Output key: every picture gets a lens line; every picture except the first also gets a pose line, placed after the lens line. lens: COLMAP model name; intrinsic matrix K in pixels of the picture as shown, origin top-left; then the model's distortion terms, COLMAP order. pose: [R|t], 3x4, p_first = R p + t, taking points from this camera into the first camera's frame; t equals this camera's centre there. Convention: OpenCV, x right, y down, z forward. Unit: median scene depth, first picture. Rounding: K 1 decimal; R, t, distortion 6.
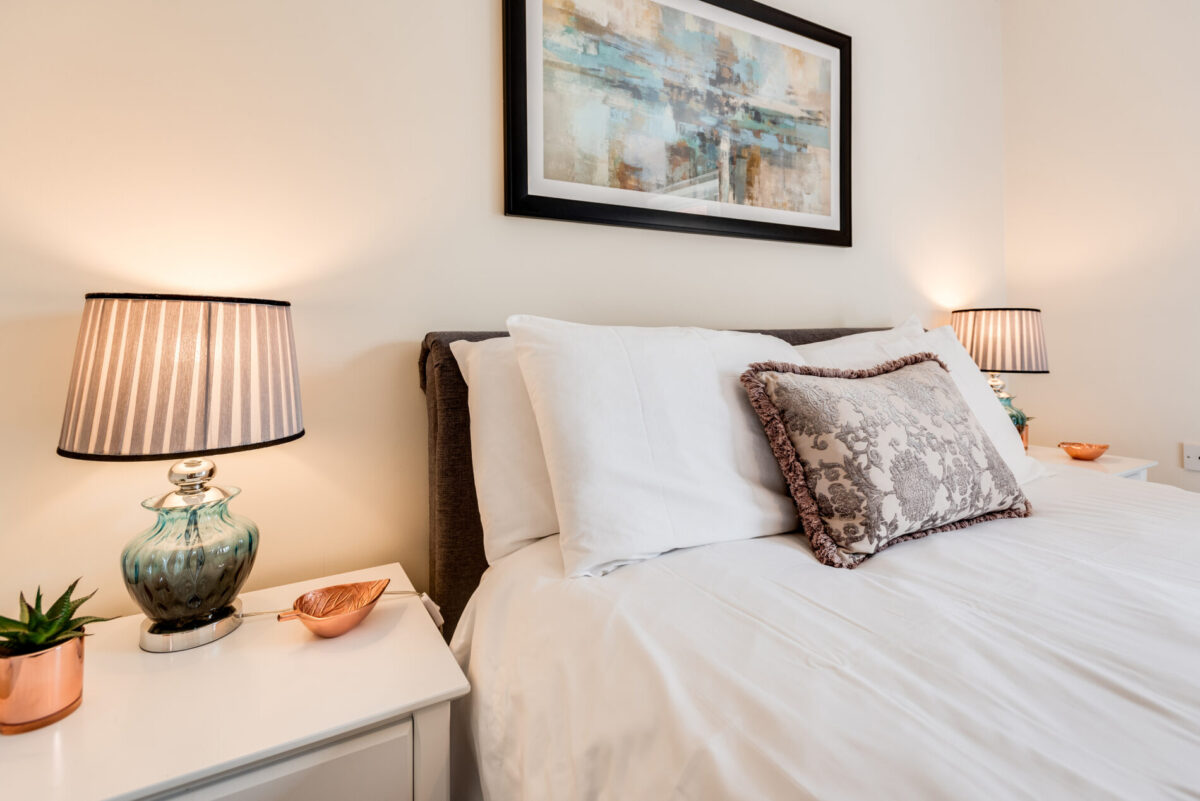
lens RADIAL K [[580.1, 0, 601.1], [0, 580.1, 334.3], [0, 0, 1]] dist [0.012048, -0.000239]
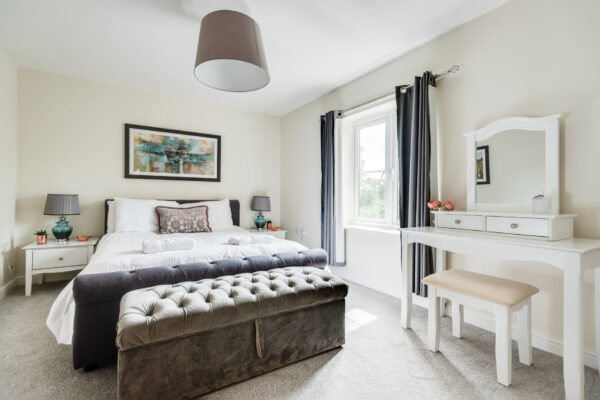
lens RADIAL K [[274.9, 0, 299.9], [0, 274.9, 199.7], [0, 0, 1]] dist [0.003183, -0.000548]
pose [[0.998673, 0.028957, 0.042593, 1.190311], [-0.029442, 0.999508, 0.010803, -0.066906], [-0.042259, -0.012043, 0.999034, -1.442524]]
